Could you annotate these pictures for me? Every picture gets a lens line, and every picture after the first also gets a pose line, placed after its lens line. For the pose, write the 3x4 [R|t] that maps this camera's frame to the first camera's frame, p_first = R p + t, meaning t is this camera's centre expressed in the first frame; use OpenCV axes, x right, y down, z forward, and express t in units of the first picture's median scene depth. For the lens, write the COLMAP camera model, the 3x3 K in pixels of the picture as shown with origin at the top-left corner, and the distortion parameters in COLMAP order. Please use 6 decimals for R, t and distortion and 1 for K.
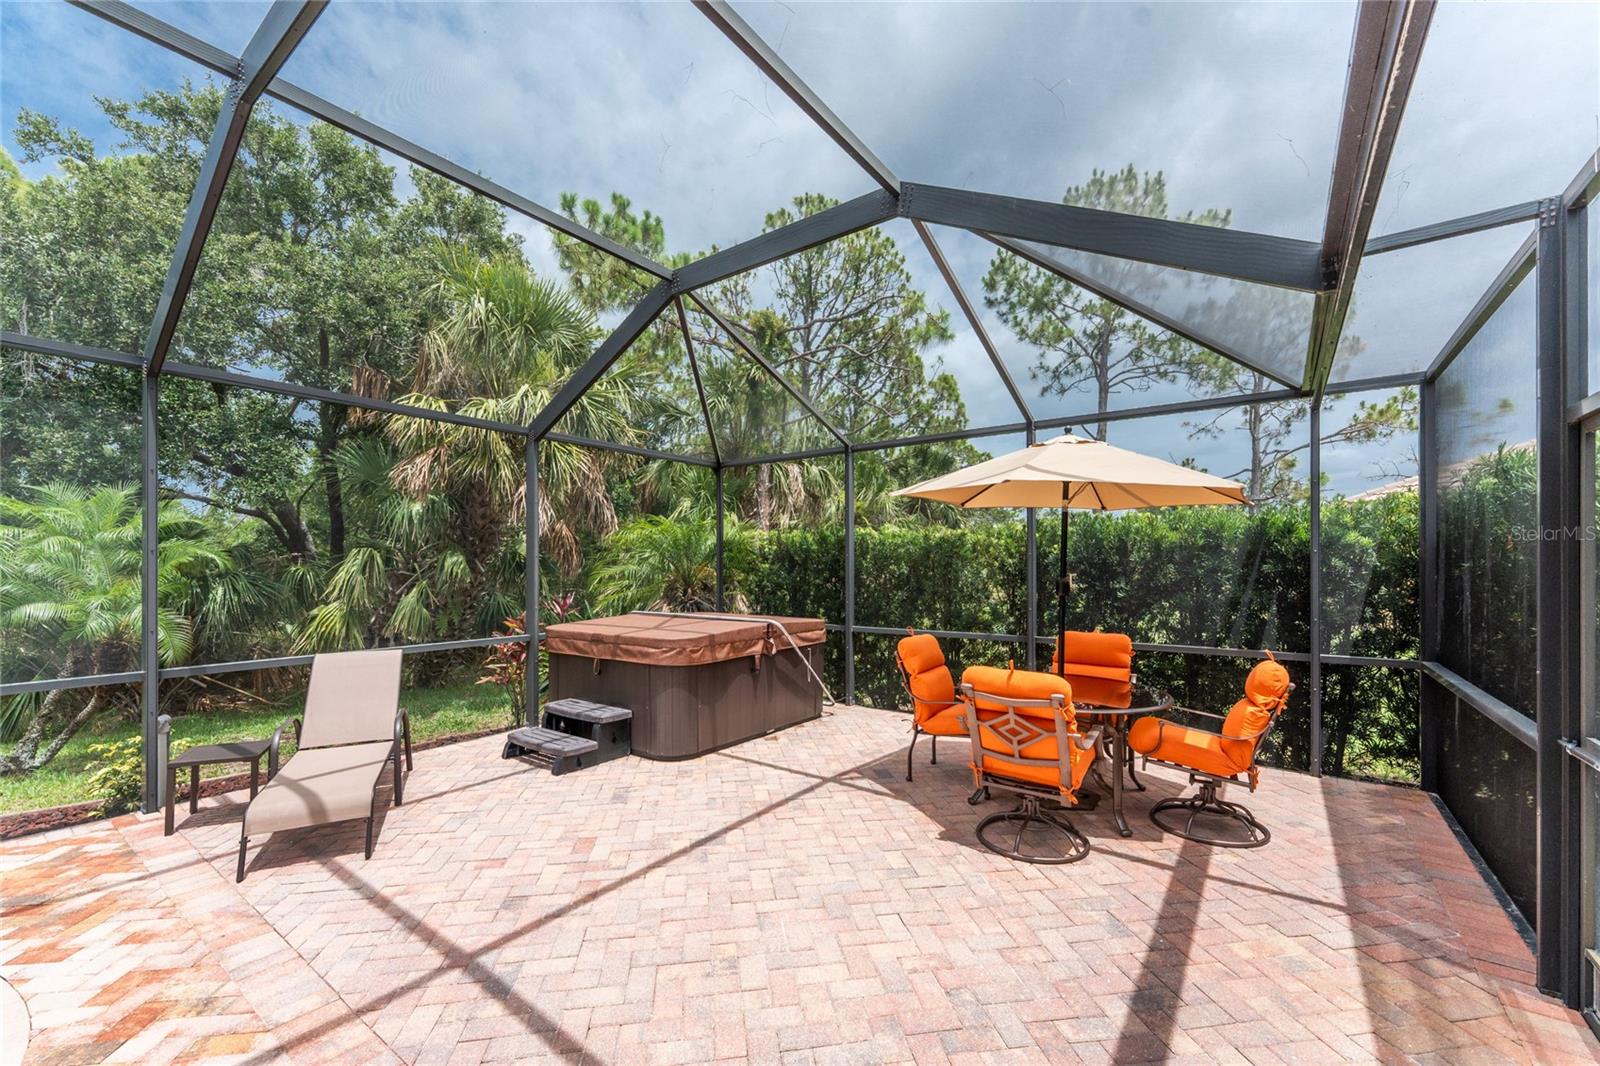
lens RADIAL K [[653.6, 0, 802.2], [0, 653.6, 565.7], [0, 0, 1]] dist [0.003471, 0.000150]
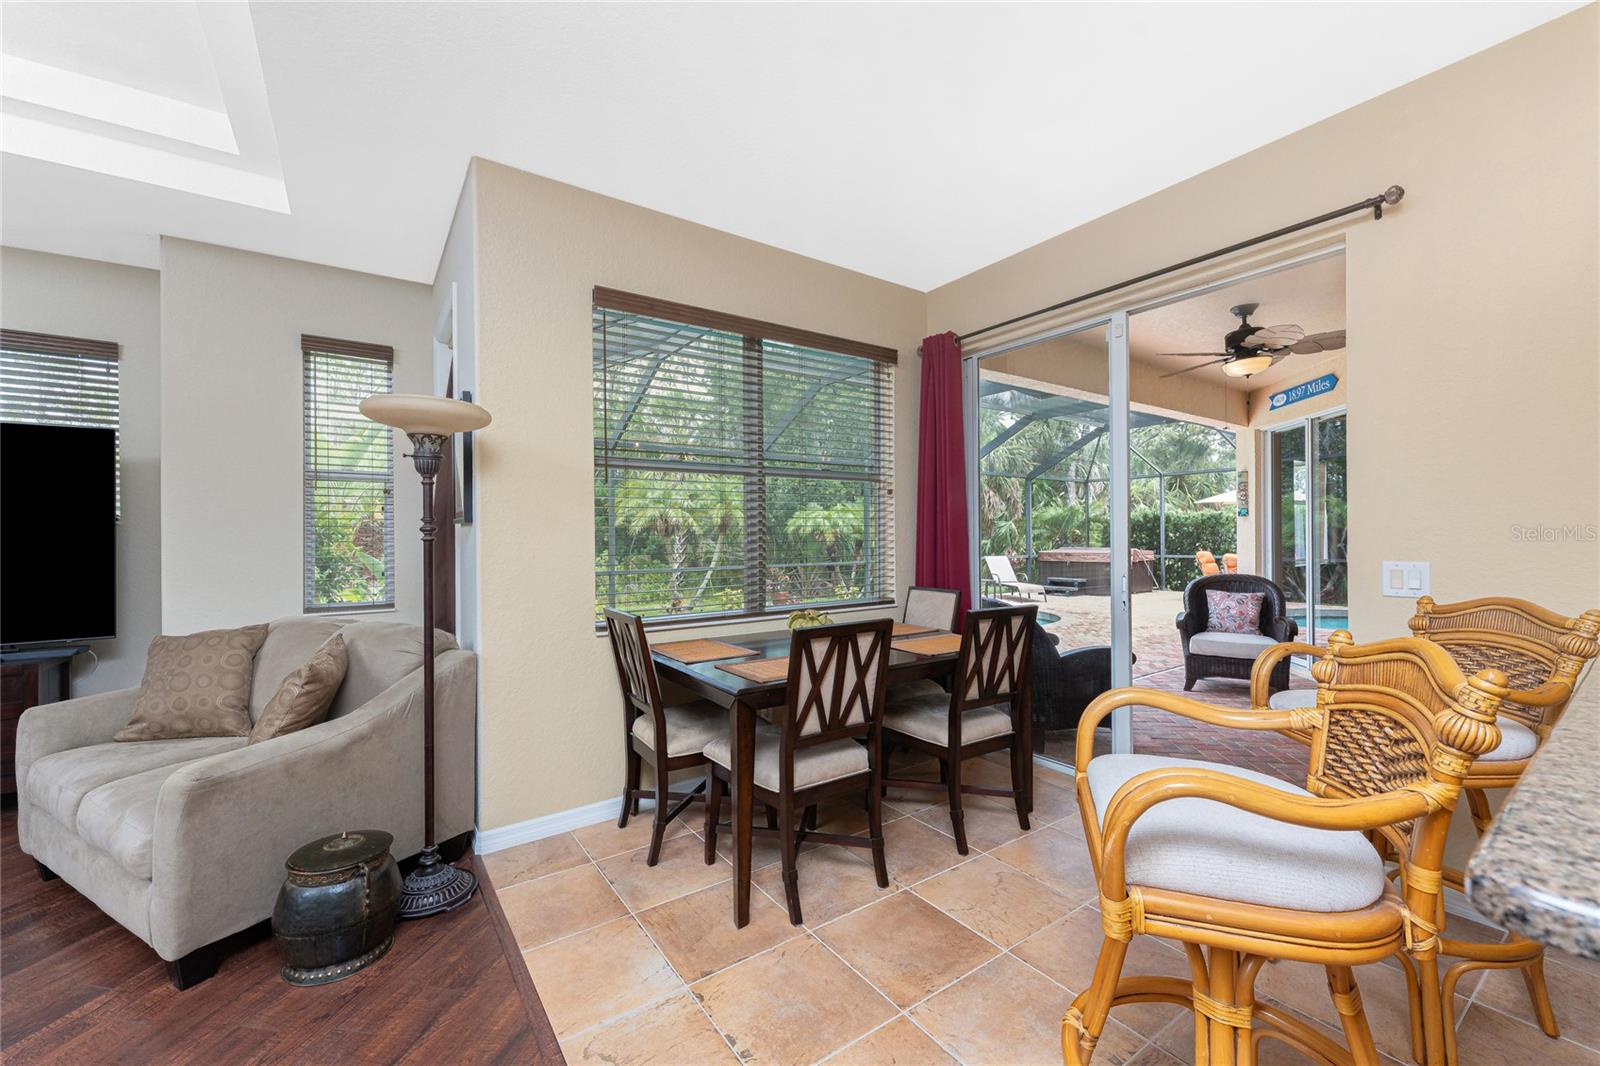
lens RADIAL K [[633.3, 0, 795.0], [0, 633.3, 537.2], [0, 0, 1]] dist [-0.000958, 0.000208]
pose [[0.940293, -0.006275, -0.340308, -0.503037], [0.005601, 0.999980, -0.002963, 0.040523], [0.340320, 0.000880, 0.940309, -1.993049]]
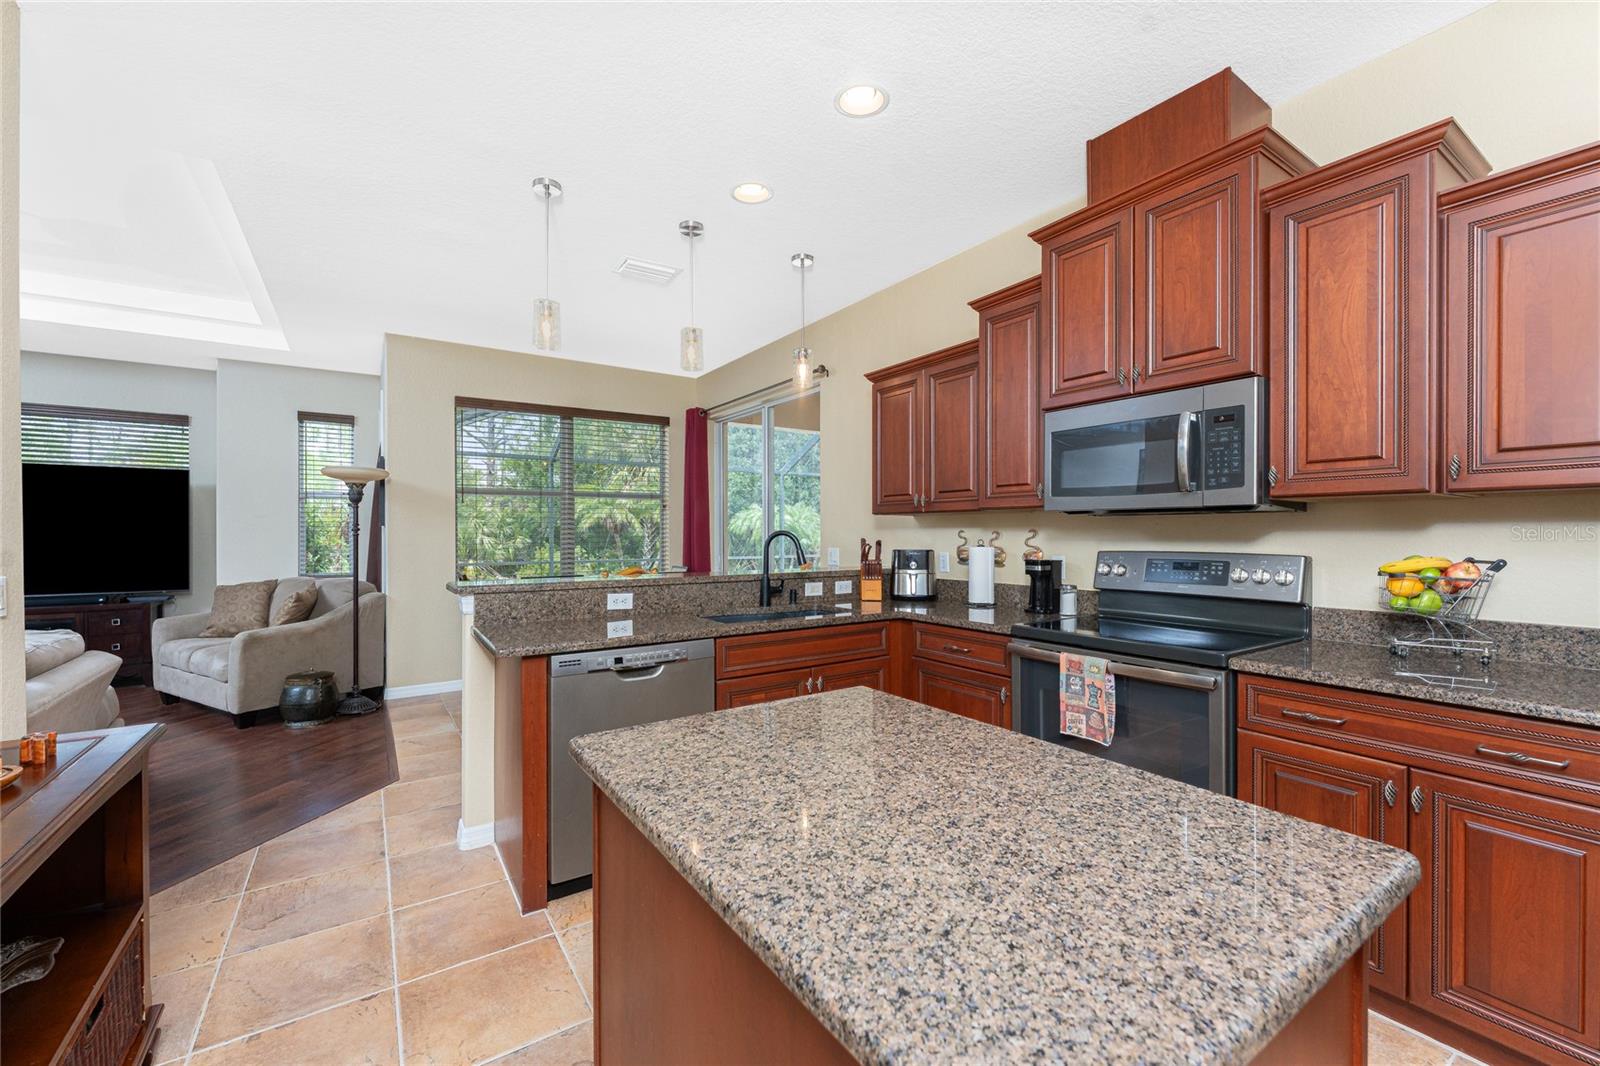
lens RADIAL K [[642.2, 0, 798.3], [0, 642.2, 538.6], [0, 0, 1]] dist [-0.001629, 0.000022]
pose [[0.936059, 0.001112, -0.351842, 0.024641], [-0.000174, 0.999996, 0.002698, 0.042601], [0.351844, -0.002464, 0.936056, -2.301768]]
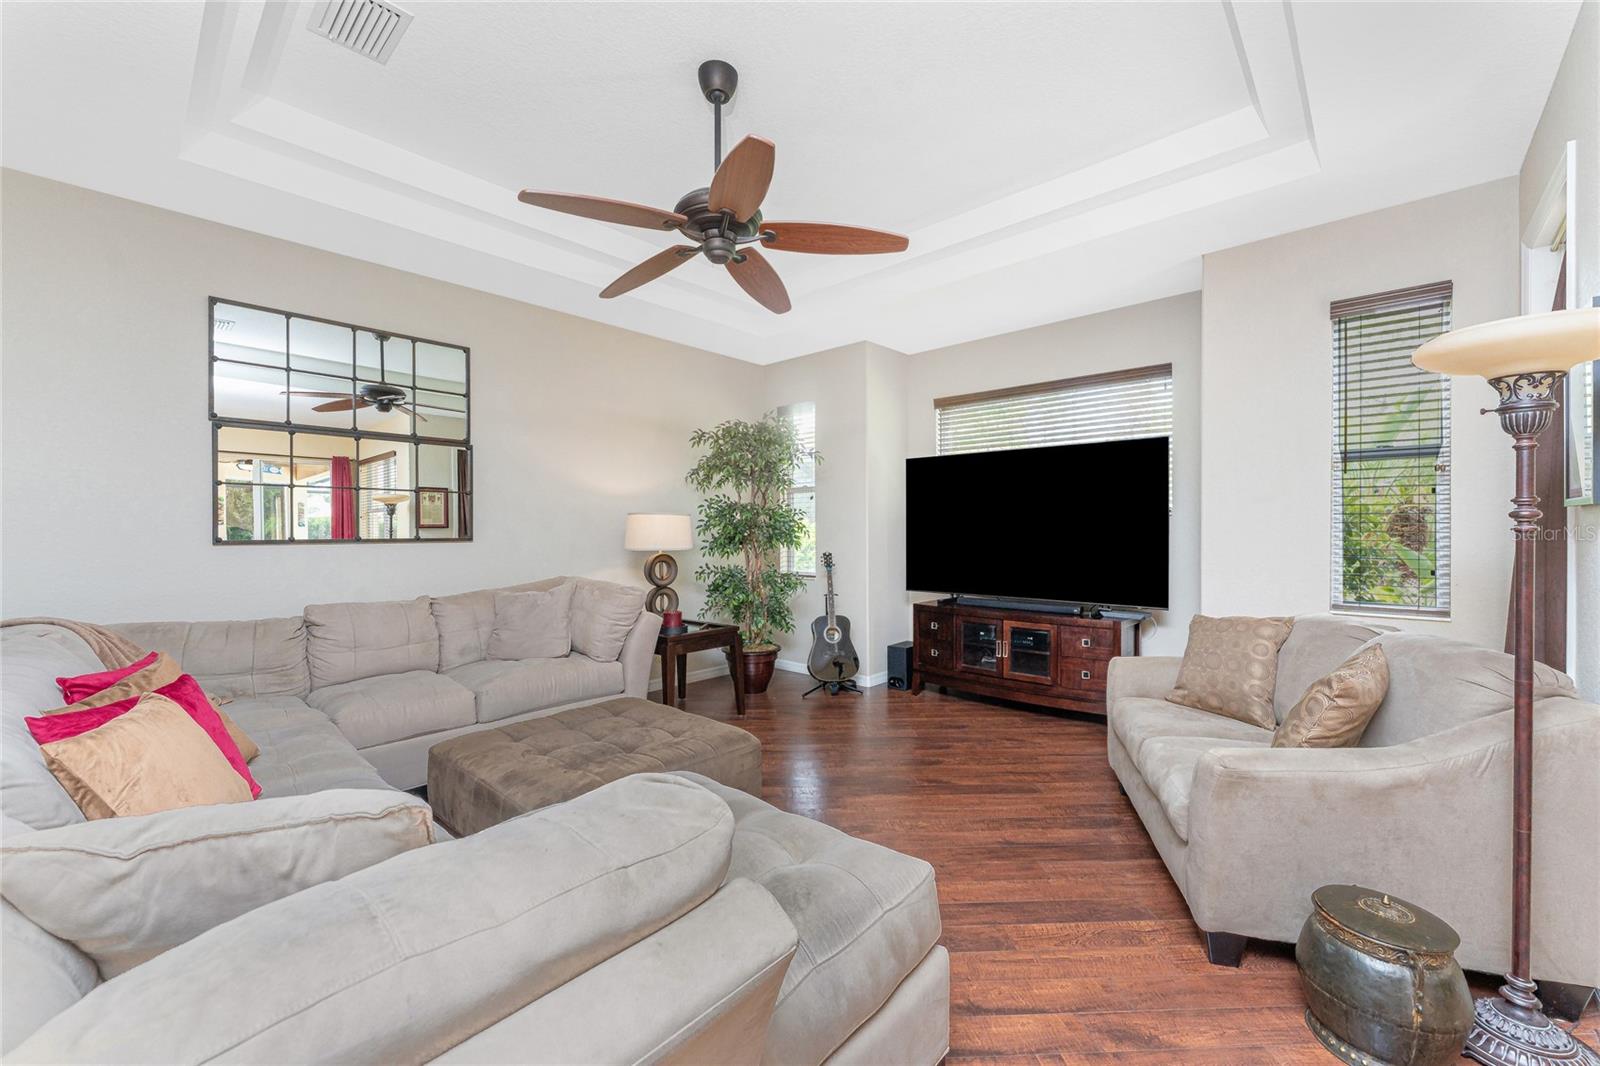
lens RADIAL K [[636.5, 0, 803.7], [0, 636.5, 529.6], [0, 0, 1]] dist [-0.000283, -0.000436]
pose [[-0.122355, 0.000282, -0.992486, -0.552726], [-0.002953, 0.999995, 0.000648, 0.040035], [0.992482, 0.003010, -0.122354, -1.967070]]
